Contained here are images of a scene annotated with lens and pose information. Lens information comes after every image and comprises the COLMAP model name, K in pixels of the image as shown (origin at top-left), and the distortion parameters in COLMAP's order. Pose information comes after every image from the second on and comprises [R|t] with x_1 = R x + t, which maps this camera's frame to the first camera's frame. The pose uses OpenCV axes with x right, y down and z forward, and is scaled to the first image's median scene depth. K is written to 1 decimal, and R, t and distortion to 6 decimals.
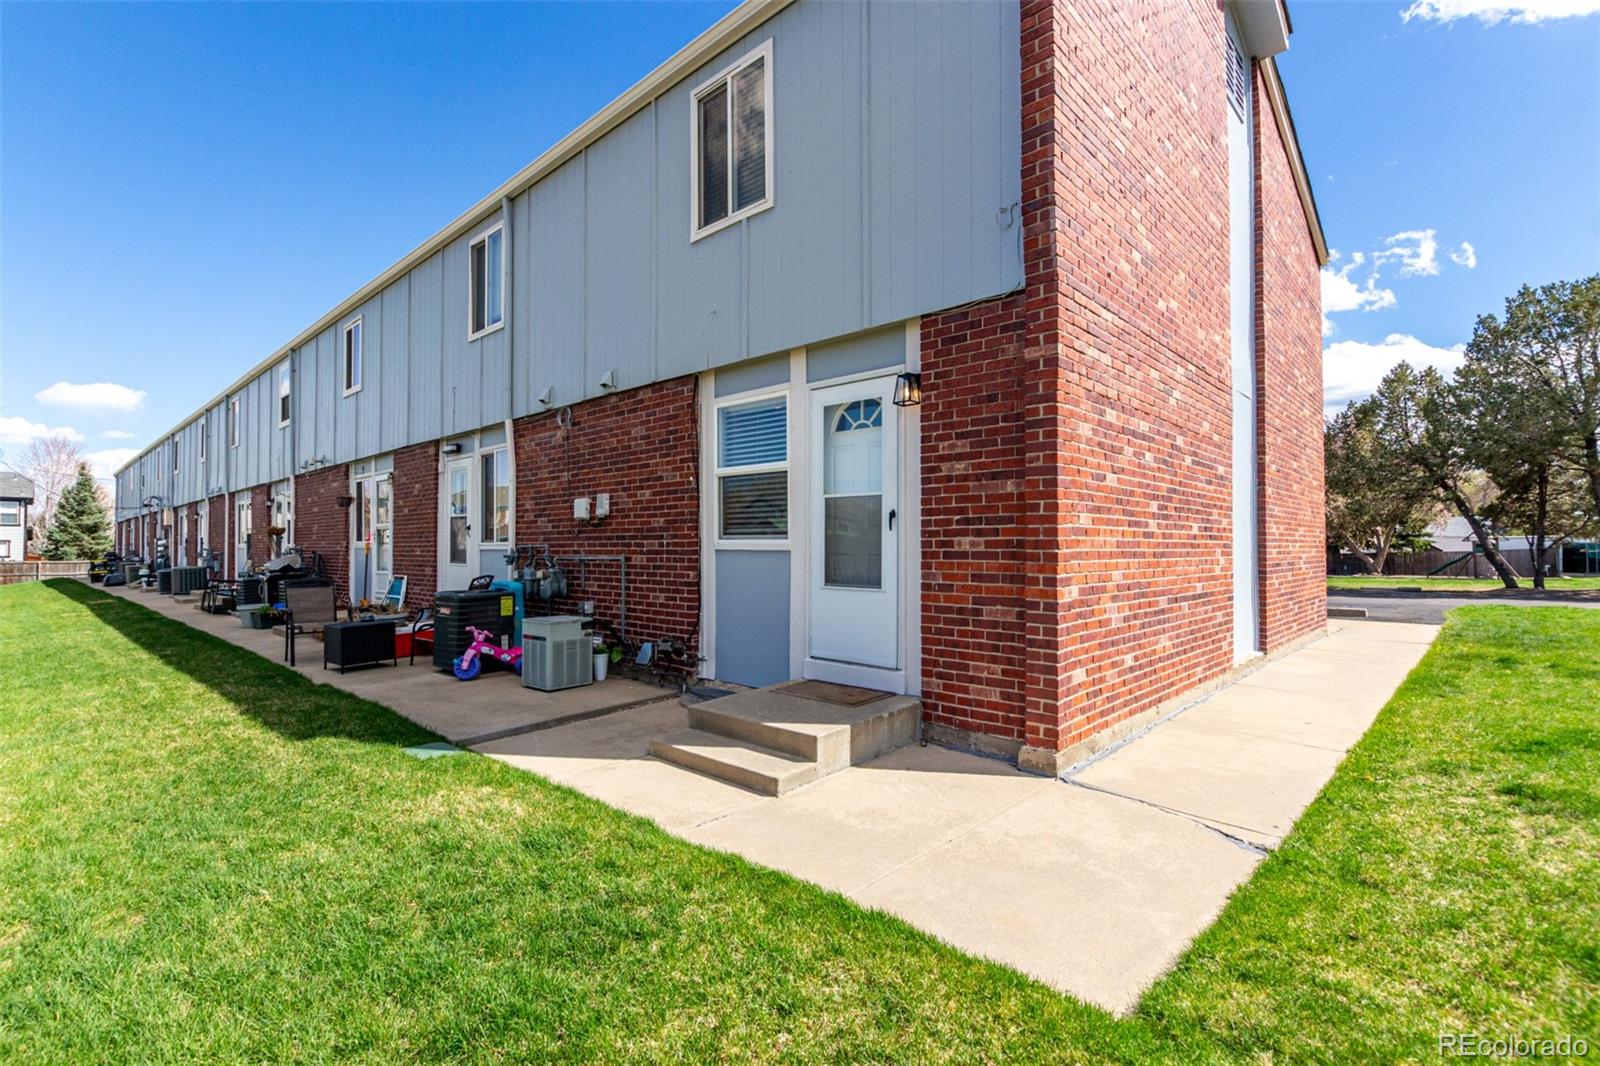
lens RADIAL K [[739.0, 0, 802.8], [0, 739.0, 537.6], [0, 0, 1]] dist [-0.000592, -0.000975]
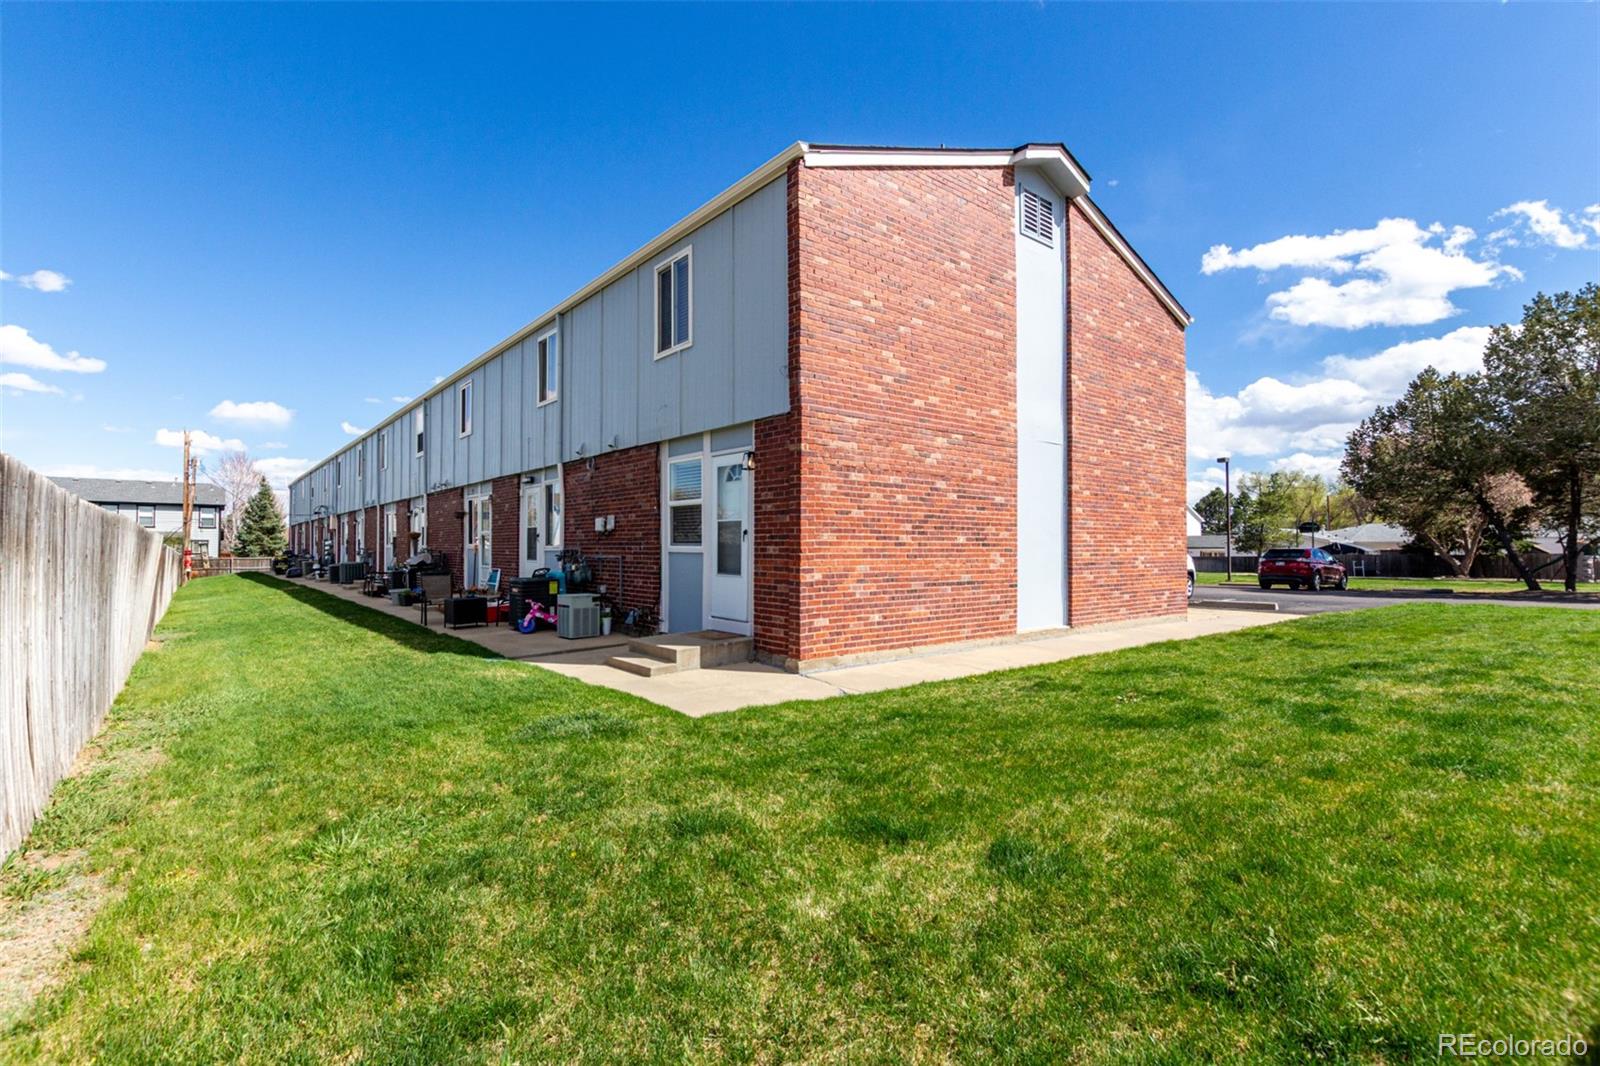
lens RADIAL K [[739.0, 0, 798.6], [0, 739.0, 537.5], [0, 0, 1]] dist [-0.000592, -0.000975]
pose [[0.990700, 0.000584, -0.136062, 0.295346], [-0.000527, 1.000000, 0.000452, -0.012386], [0.136062, -0.000377, 0.990700, -0.428725]]
